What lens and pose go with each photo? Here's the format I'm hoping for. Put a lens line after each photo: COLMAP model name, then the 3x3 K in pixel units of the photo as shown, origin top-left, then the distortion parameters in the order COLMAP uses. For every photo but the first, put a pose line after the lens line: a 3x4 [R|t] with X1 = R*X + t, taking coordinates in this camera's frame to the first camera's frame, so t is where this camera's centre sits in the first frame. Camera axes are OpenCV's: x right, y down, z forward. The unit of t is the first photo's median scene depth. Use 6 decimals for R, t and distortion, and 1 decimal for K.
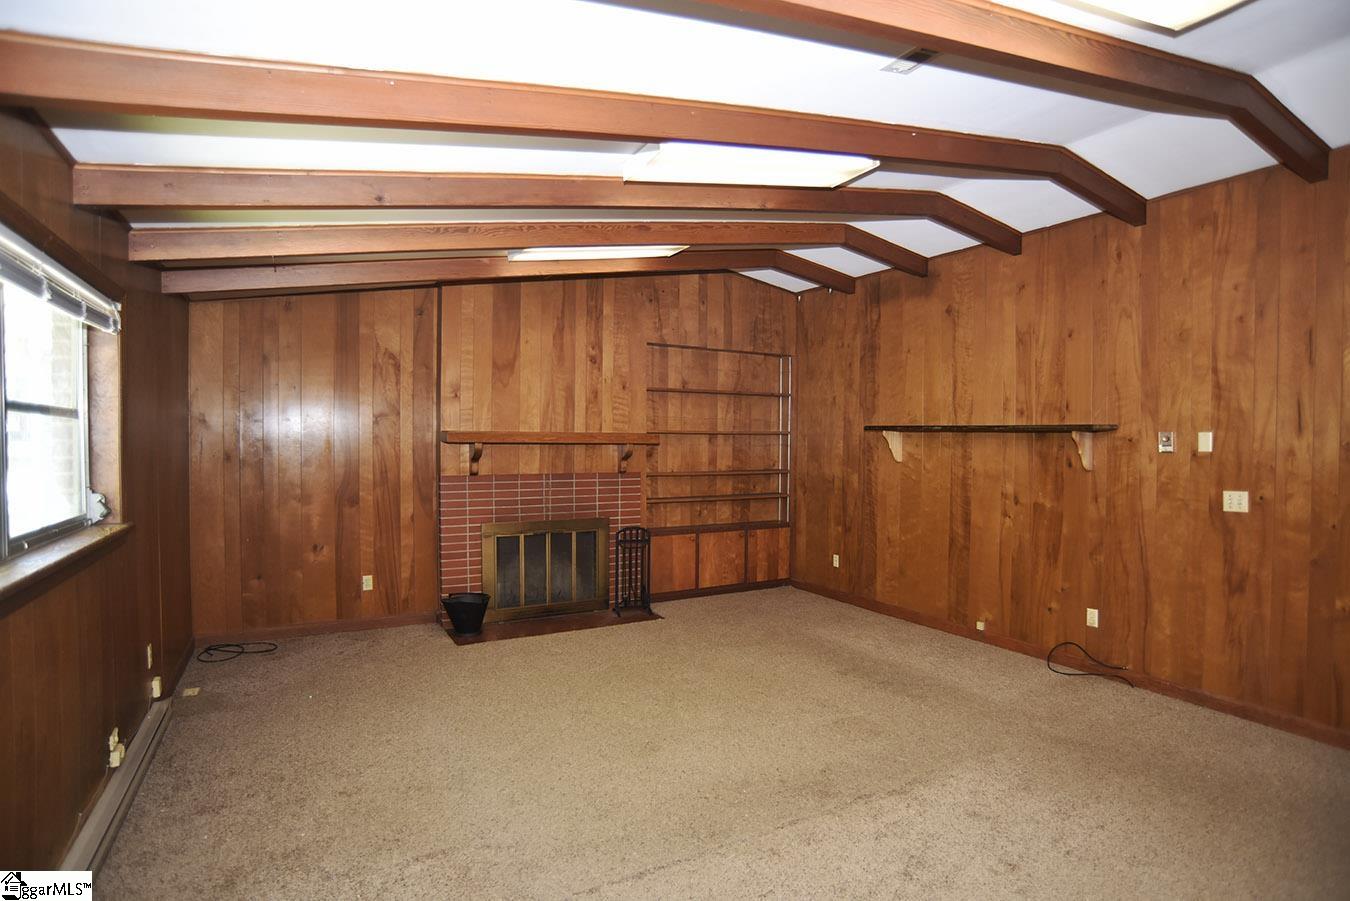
lens RADIAL K [[688.2, 0, 672.2], [0, 688.2, 452.7], [0, 0, 1]] dist [-0.107851, 0.054911]
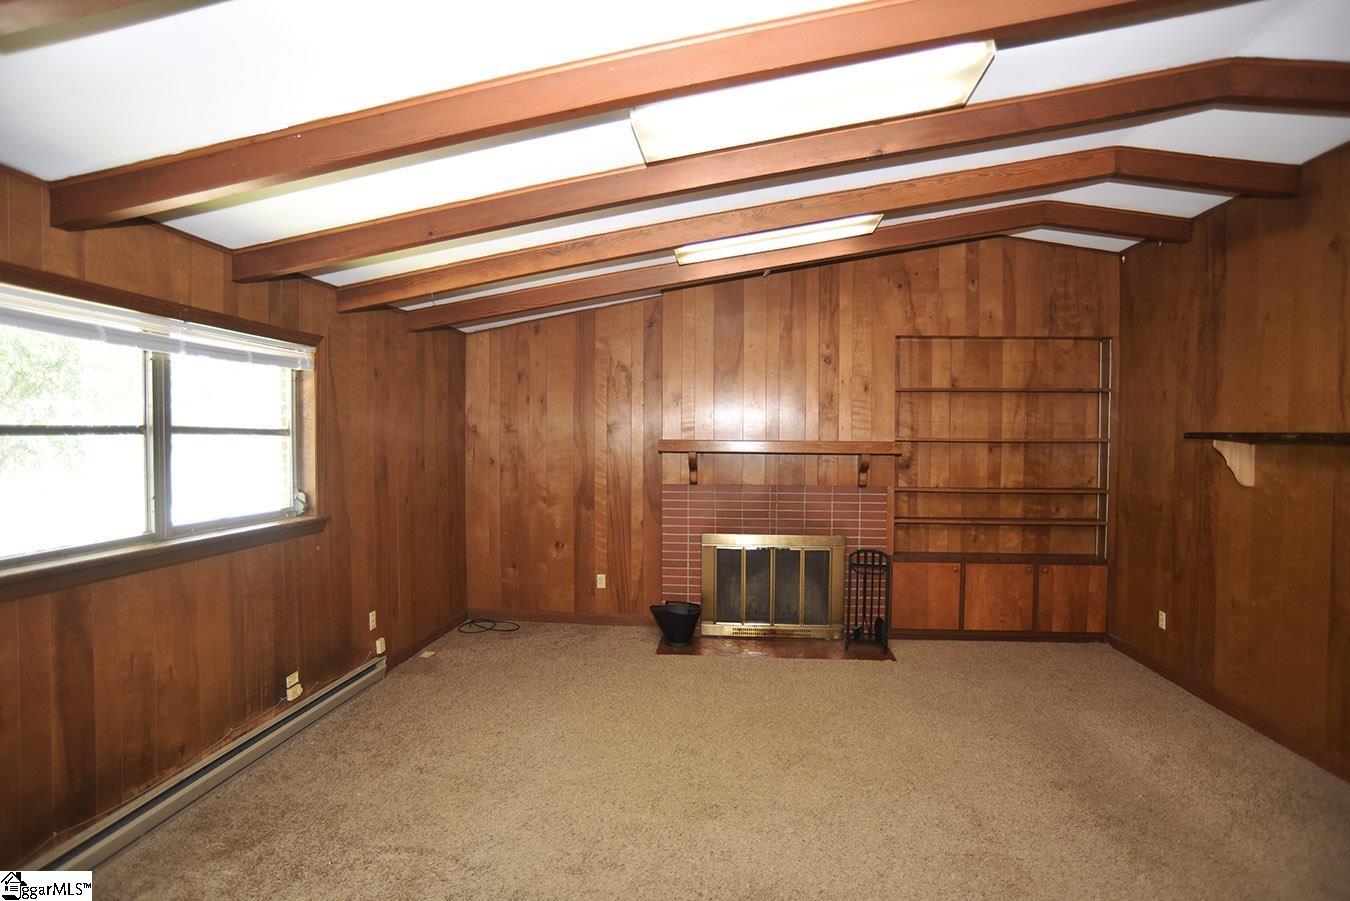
lens RADIAL K [[688.2, 0, 672.2], [0, 688.2, 452.7], [0, 0, 1]] dist [-0.107851, 0.054911]
pose [[0.816128, 0.011563, -0.577756, 0.235944], [-0.011747, 0.999925, 0.003418, -0.014444], [0.577752, 0.003997, 0.816203, 0.152946]]
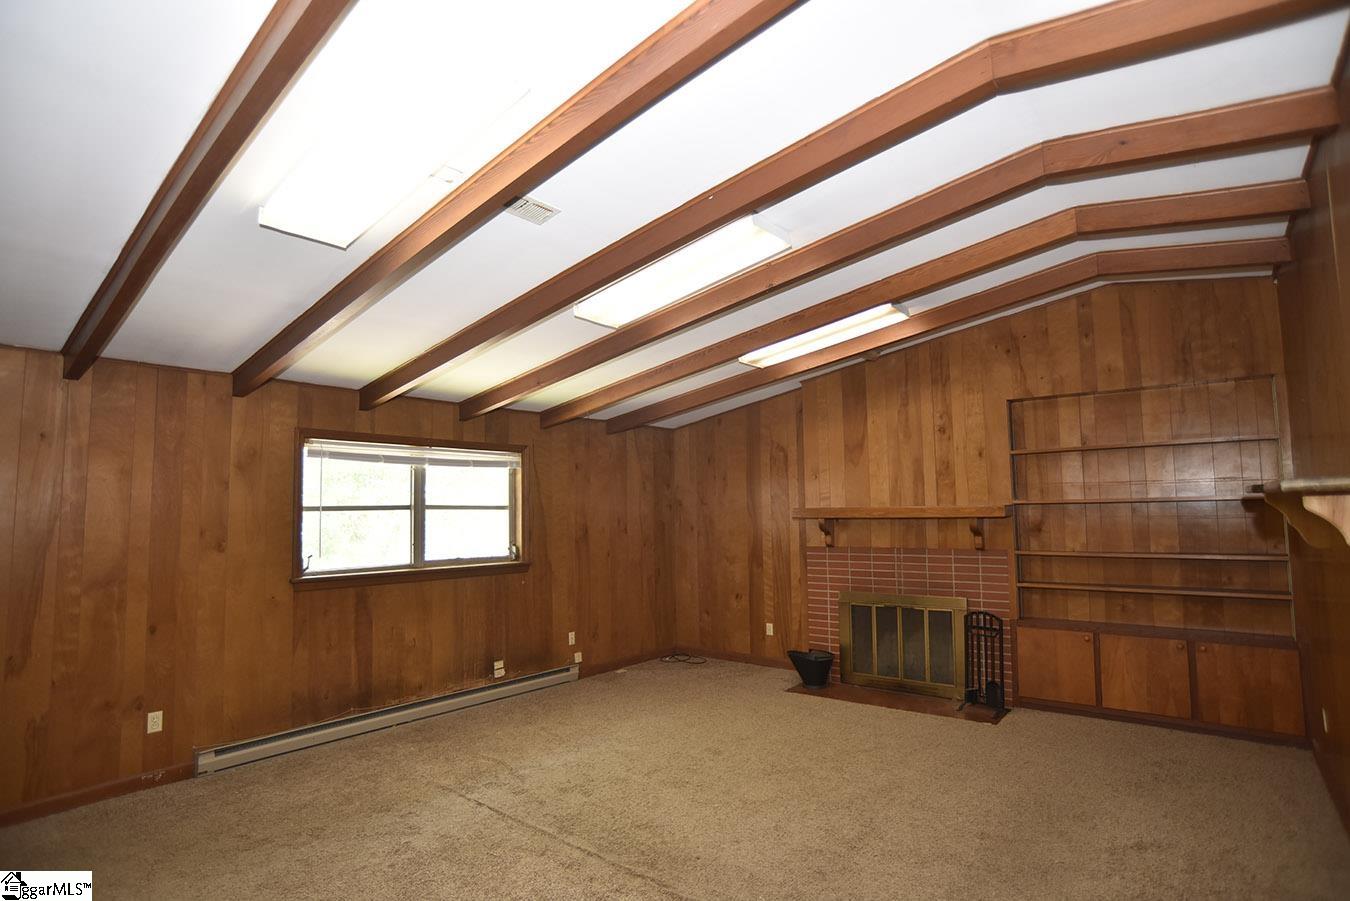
lens RADIAL K [[688.2, 0, 672.2], [0, 688.2, 452.7], [0, 0, 1]] dist [-0.107851, 0.054911]
pose [[0.366521, -0.088329, -0.926208, 0.613846], [-0.002247, 0.995396, -0.095816, -0.011943], [0.930407, 0.037200, 0.364635, 0.308346]]
